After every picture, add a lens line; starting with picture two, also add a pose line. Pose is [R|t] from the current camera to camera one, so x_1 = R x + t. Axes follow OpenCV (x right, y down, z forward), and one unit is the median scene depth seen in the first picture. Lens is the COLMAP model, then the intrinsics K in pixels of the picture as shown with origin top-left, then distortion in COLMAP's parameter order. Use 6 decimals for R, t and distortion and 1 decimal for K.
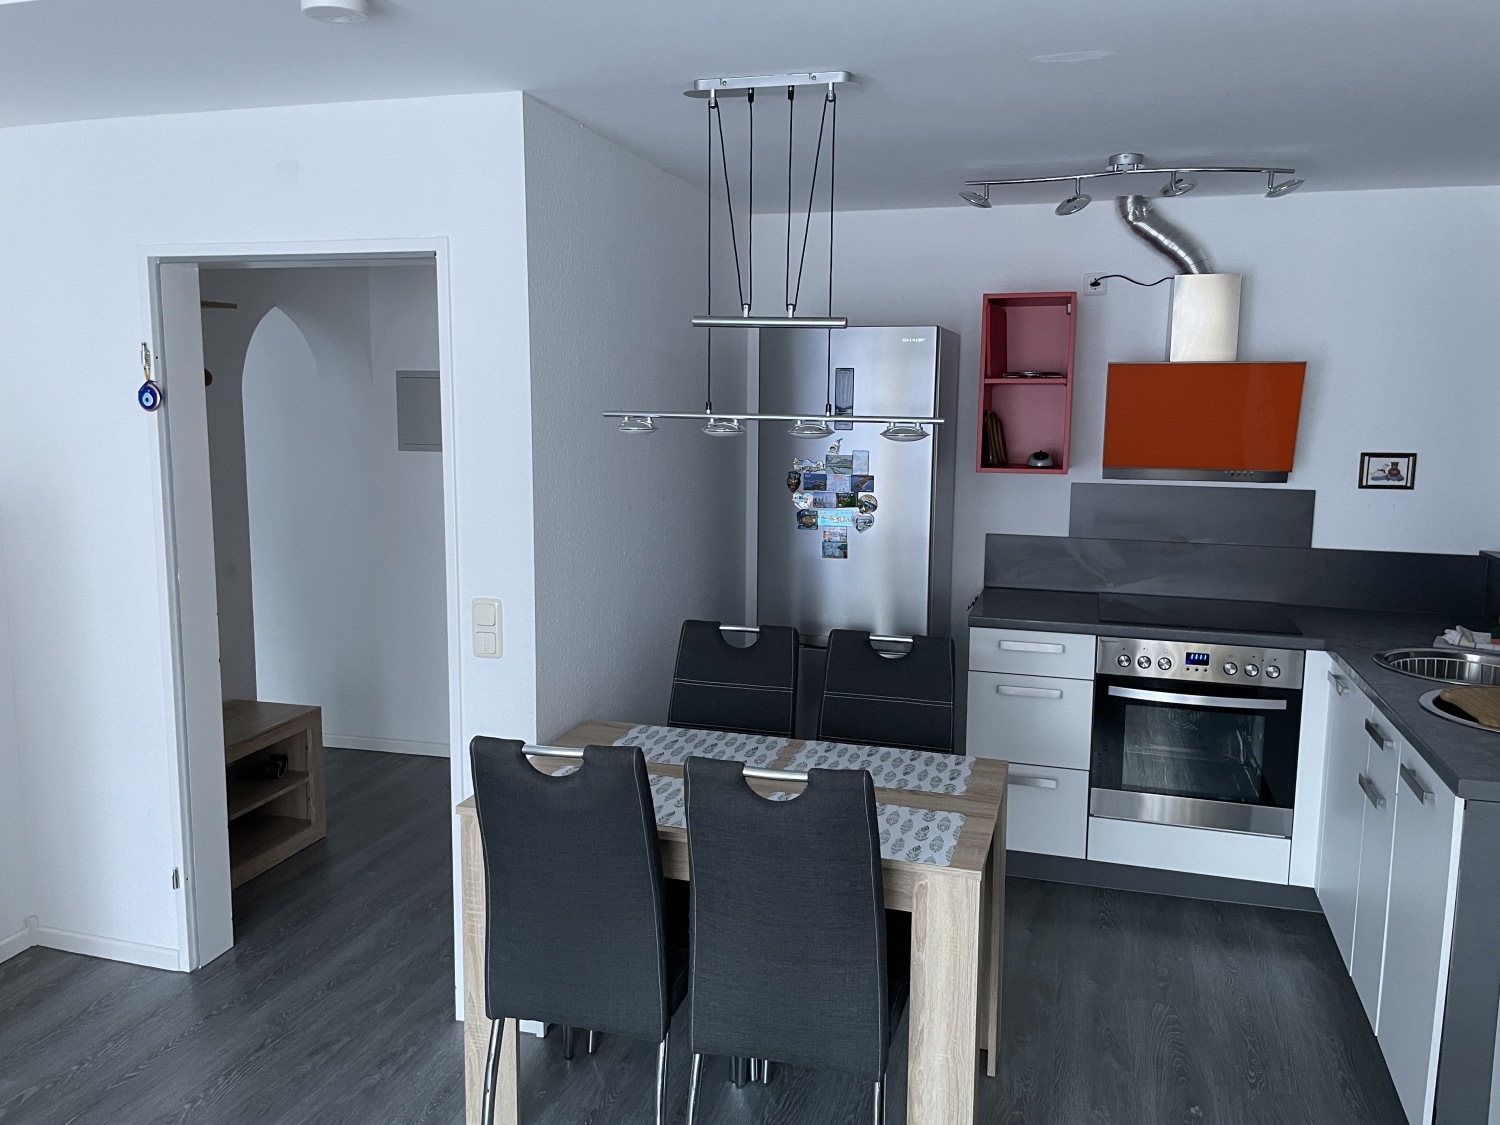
lens RADIAL K [[1143.3, 0, 748.9], [0, 1143.3, 555.7], [0, 0, 1]] dist [0.067024, -0.094881]
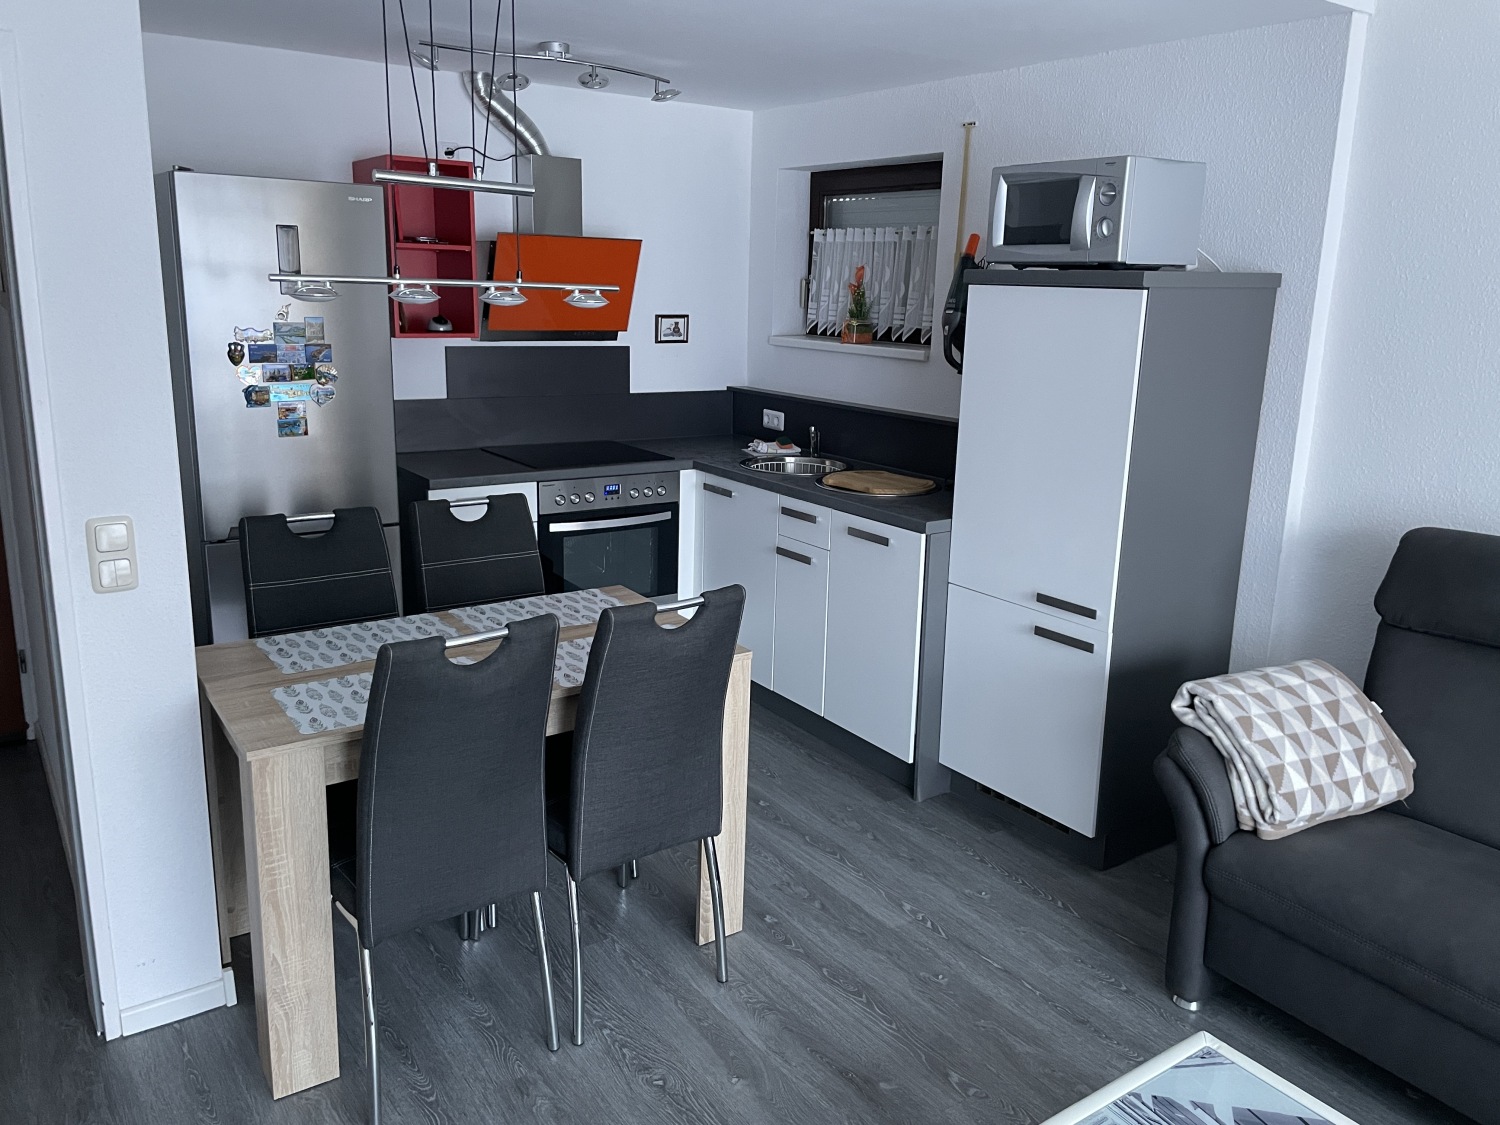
lens RADIAL K [[1143.3, 0, 756.7], [0, 1143.3, 562.8], [0, 0, 1]] dist [0.067024, -0.094881]
pose [[0.610785, -0.181485, 0.770717, -0.488020], [0.086641, 0.982852, 0.162775, -0.018774], [-0.787042, -0.032645, 0.616035, 0.141173]]
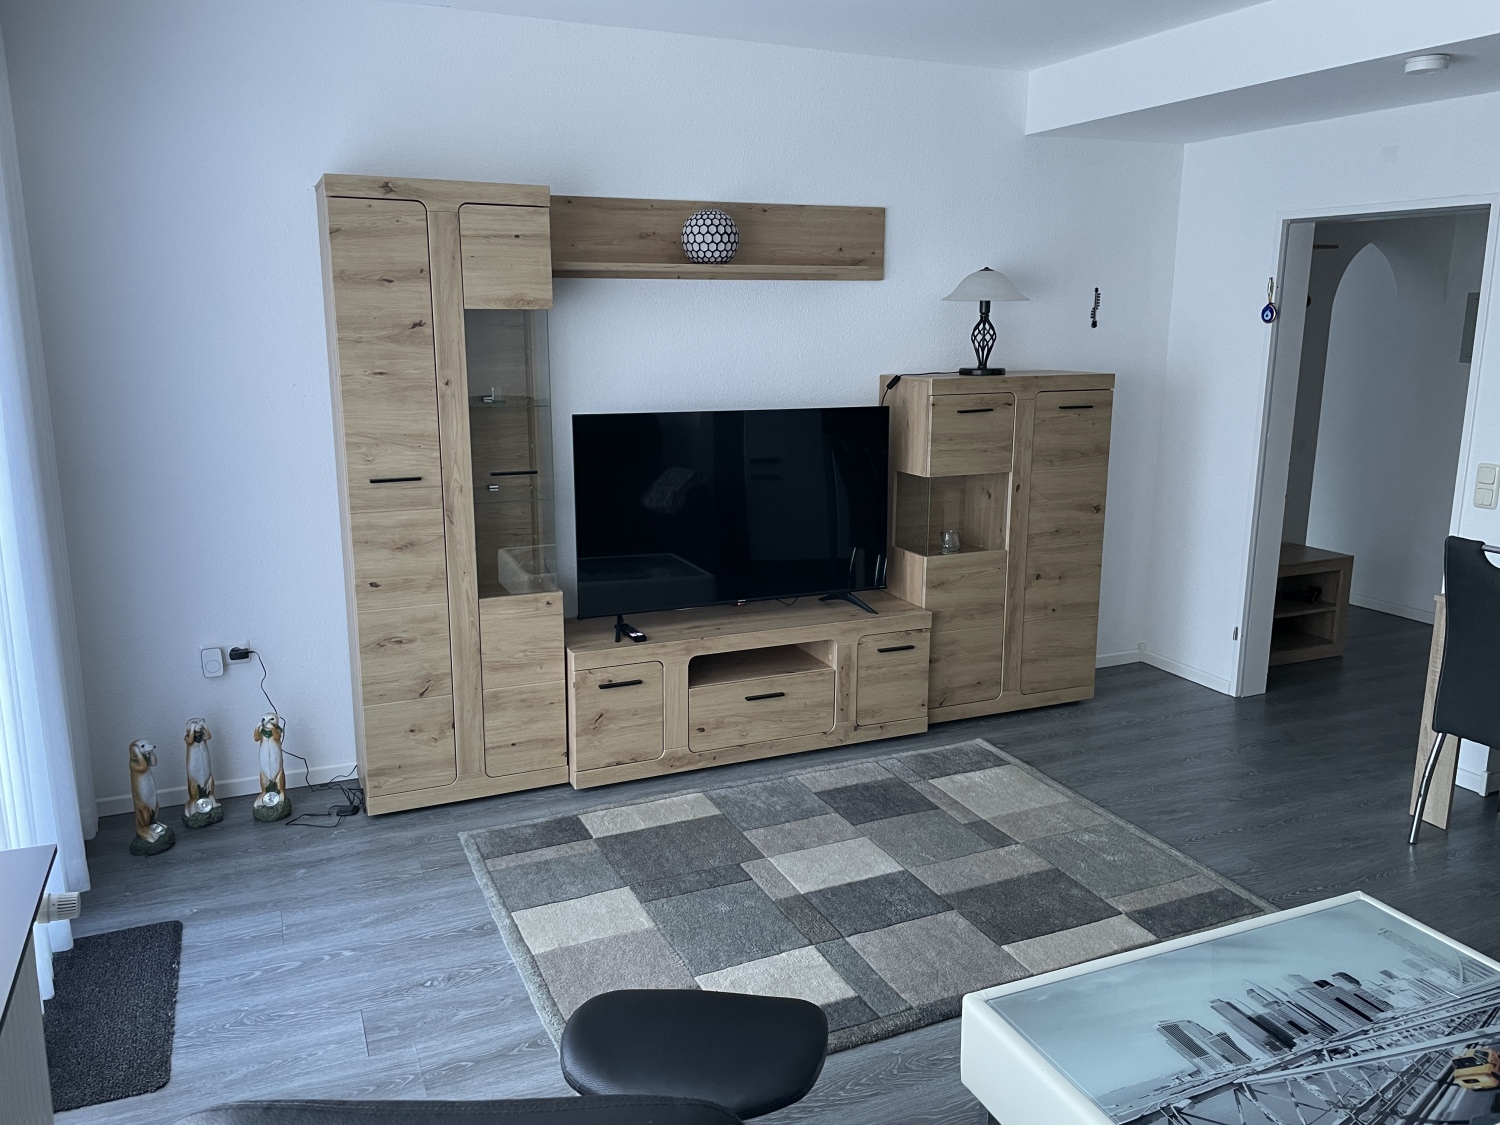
lens RADIAL K [[1143.3, 0, 747.0], [0, 1143.3, 560.0], [0, 0, 1]] dist [0.067024, -0.094881]
pose [[0.647433, 0.155987, -0.745989, 0.192130], [-0.096803, 0.987733, 0.122523, 0.054398], [0.755950, -0.007111, 0.654591, -0.447972]]
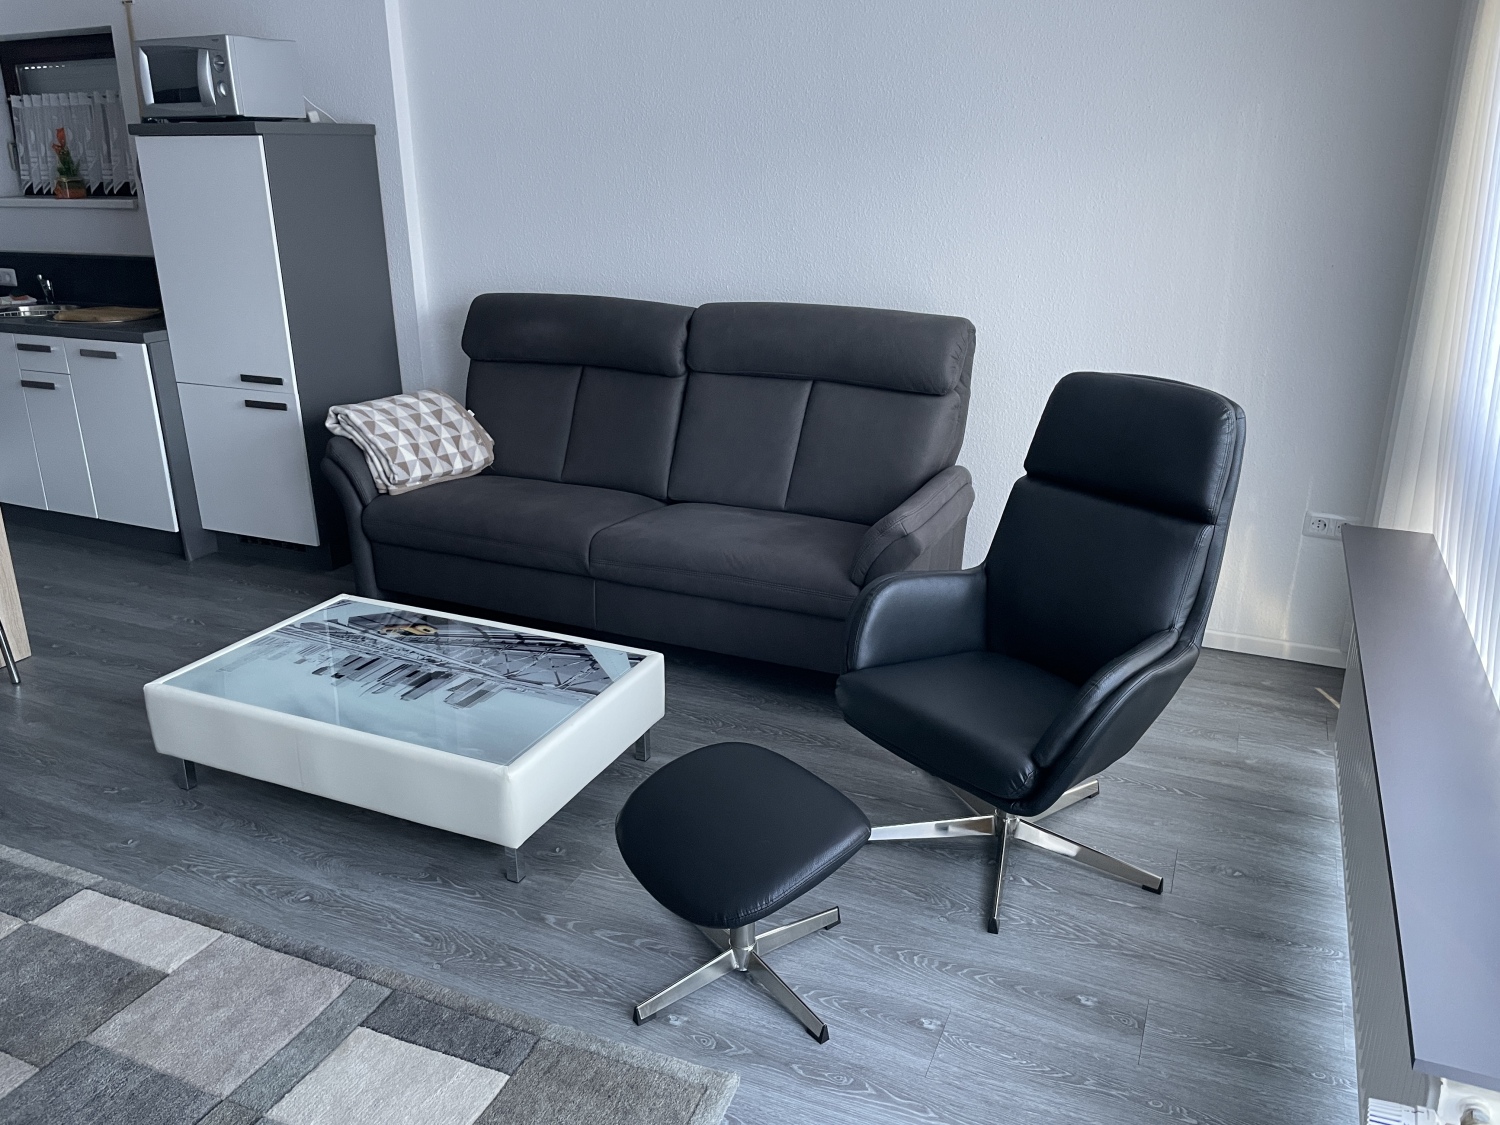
lens RADIAL K [[1143.3, 0, 751.6], [0, 1143.3, 564.3], [0, 0, 1]] dist [0.067024, -0.094881]
pose [[0.117835, -0.332566, 0.935689, -0.798791], [0.138260, 0.938571, 0.316178, 0.050953], [-0.983361, 0.092112, 0.156577, -0.179488]]
